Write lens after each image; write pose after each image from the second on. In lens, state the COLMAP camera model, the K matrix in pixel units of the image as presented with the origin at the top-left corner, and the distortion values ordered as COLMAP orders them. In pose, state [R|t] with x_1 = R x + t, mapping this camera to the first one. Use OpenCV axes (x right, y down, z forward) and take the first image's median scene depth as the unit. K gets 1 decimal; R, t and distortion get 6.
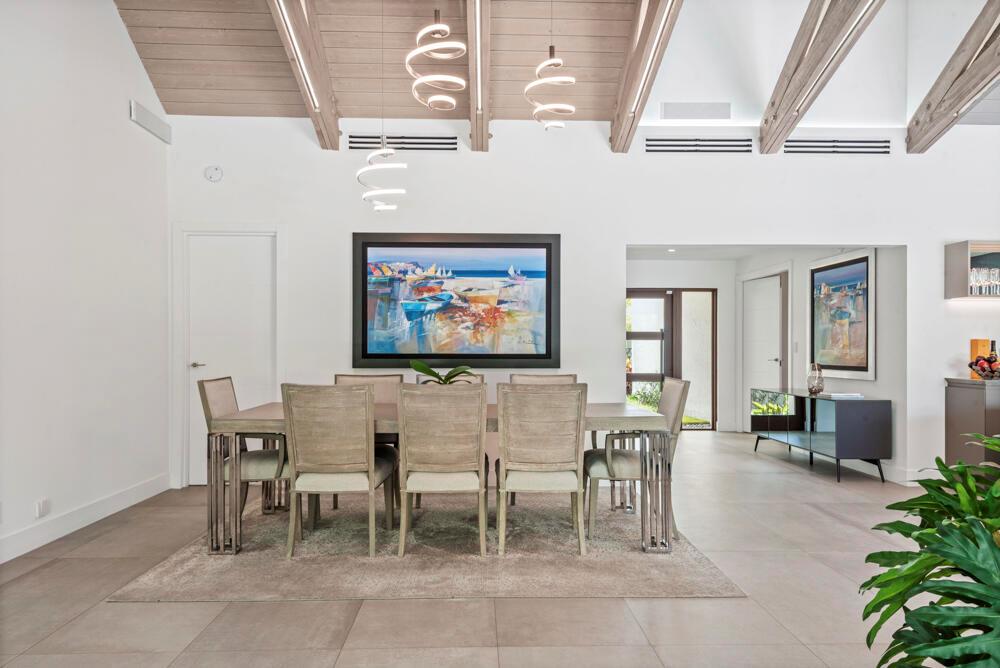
lens RADIAL K [[674.3, 0, 498.7], [0, 674.3, 343.3], [0, 0, 1]] dist [0.006831, -0.005860]
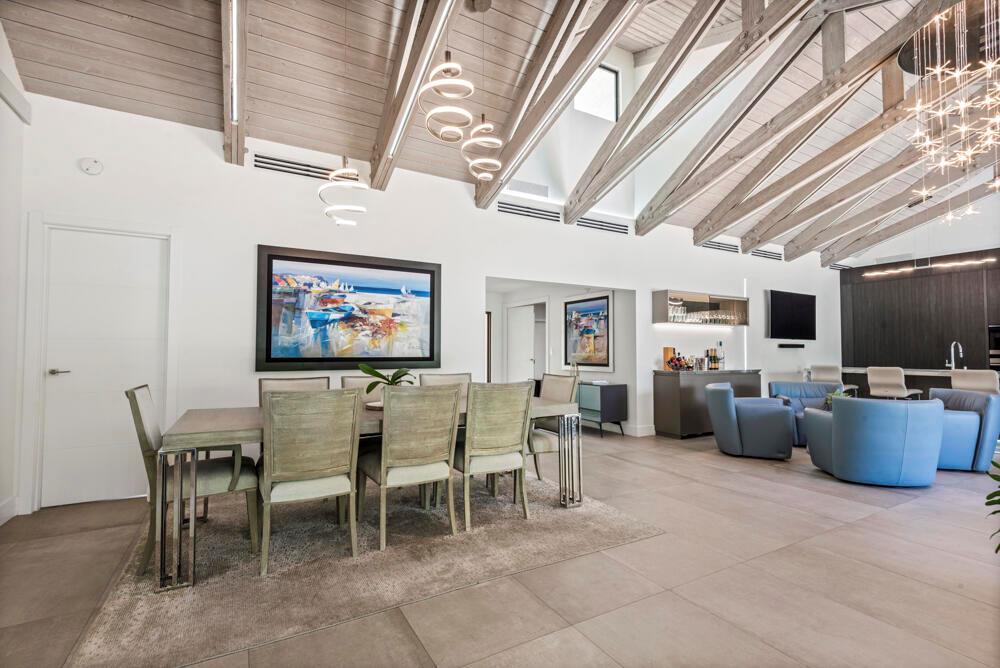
lens RADIAL K [[457.5, 0, 503.8], [0, 457.5, 333.3], [0, 0, 1]] dist [0.001469, -0.005838]
pose [[0.876238, 0.019519, 0.481484, -0.221902], [-0.003157, 0.999390, -0.034769, 0.000487], [-0.481869, 0.028946, 0.875765, 0.181232]]
